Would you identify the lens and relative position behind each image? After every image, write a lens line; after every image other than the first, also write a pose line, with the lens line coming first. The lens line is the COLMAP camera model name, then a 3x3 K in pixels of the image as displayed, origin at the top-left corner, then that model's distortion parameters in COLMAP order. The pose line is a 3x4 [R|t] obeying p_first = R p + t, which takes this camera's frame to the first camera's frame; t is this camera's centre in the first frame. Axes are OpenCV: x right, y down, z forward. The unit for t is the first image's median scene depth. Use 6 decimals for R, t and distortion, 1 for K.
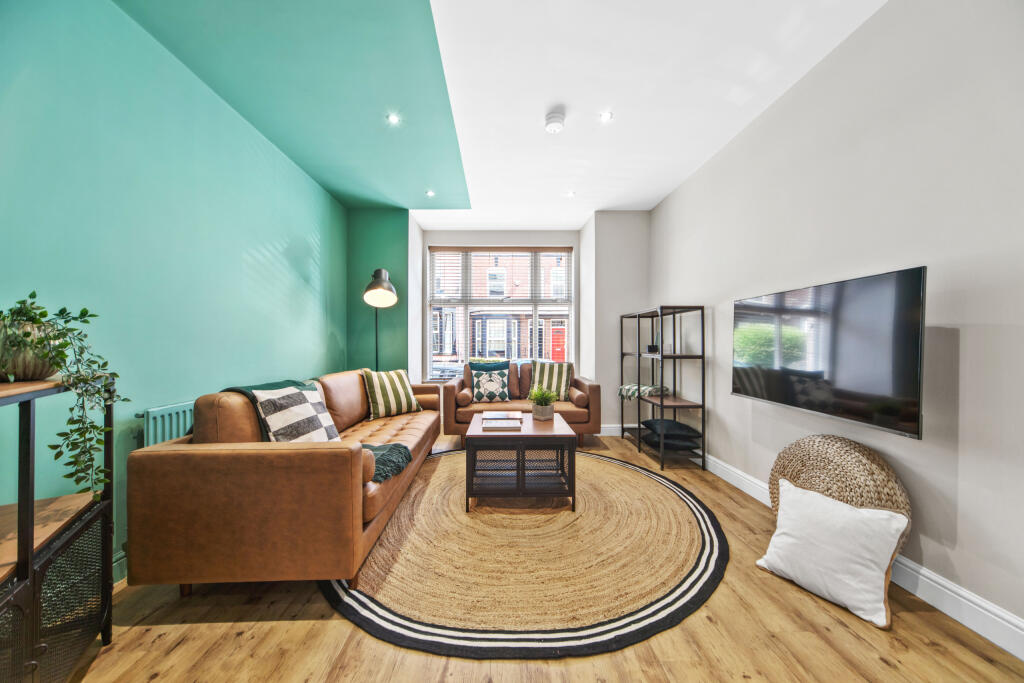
lens RADIAL K [[356.6, 0, 508.1], [0, 356.6, 341.9], [0, 0, 1]] dist [0.000927, 0.000042]
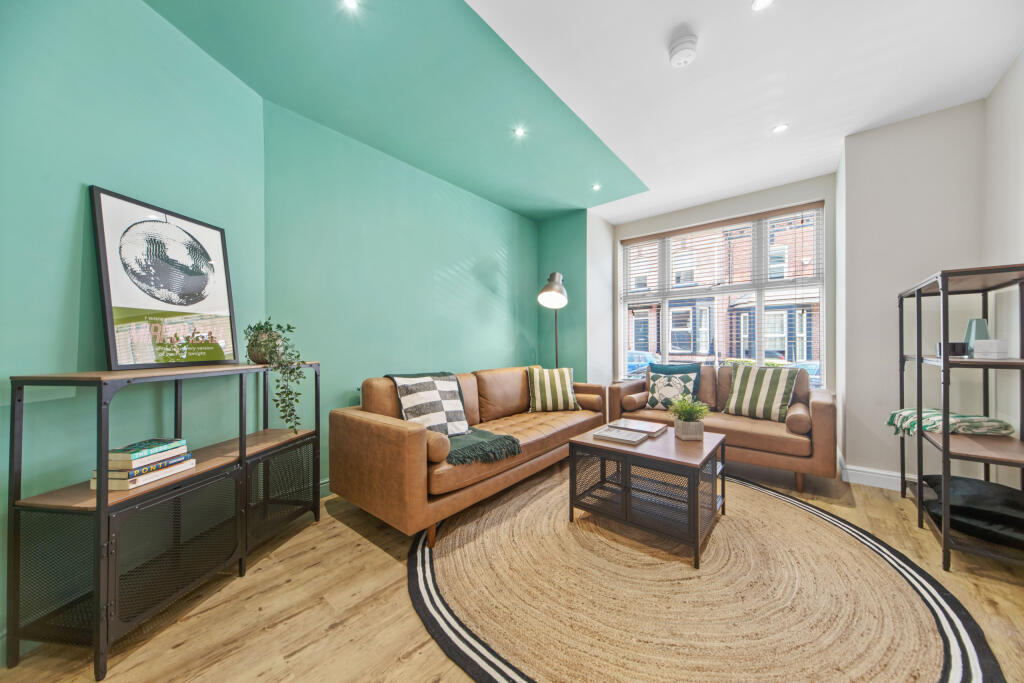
lens RADIAL K [[350.7, 0, 507.3], [0, 350.7, 343.9], [0, 0, 1]] dist [-0.000216, -0.000161]
pose [[0.751265, -0.003564, -0.659991, 0.243037], [0.009378, 0.999942, 0.005276, 0.001561], [0.659934, -0.010153, 0.751255, 0.130817]]
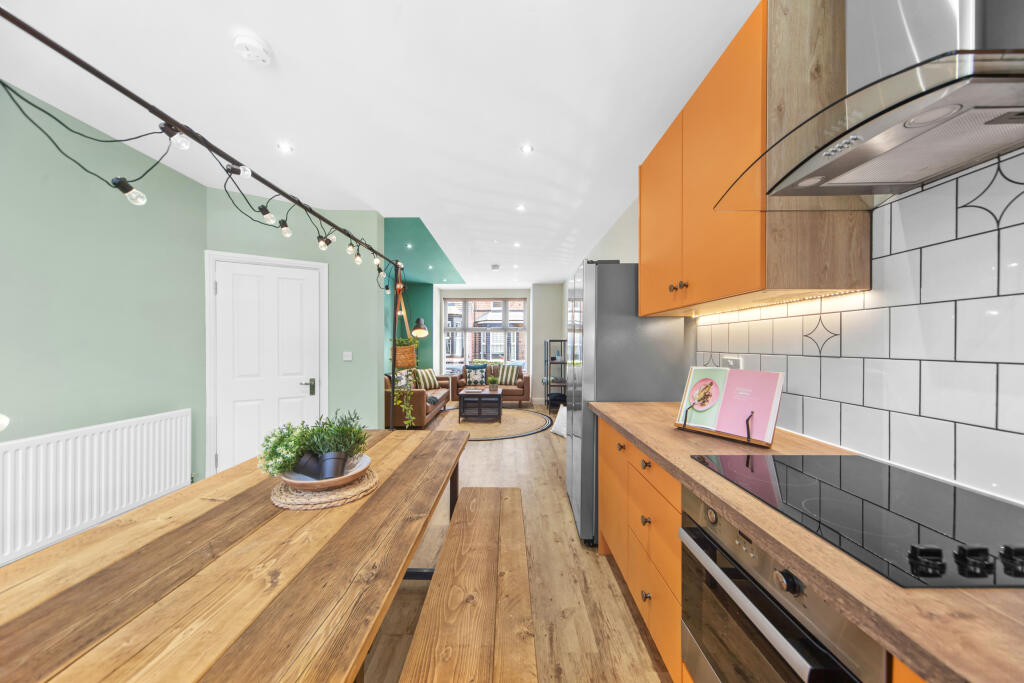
lens RADIAL K [[350.7, 0, 507.3], [0, 350.7, 343.9], [0, 0, 1]] dist [-0.000216, -0.000161]
pose [[0.999461, 0.000105, -0.032838, 0.209637], [0.000014, 0.999993, 0.003630, -0.072774], [0.032838, -0.003628, 0.999454, -1.013654]]
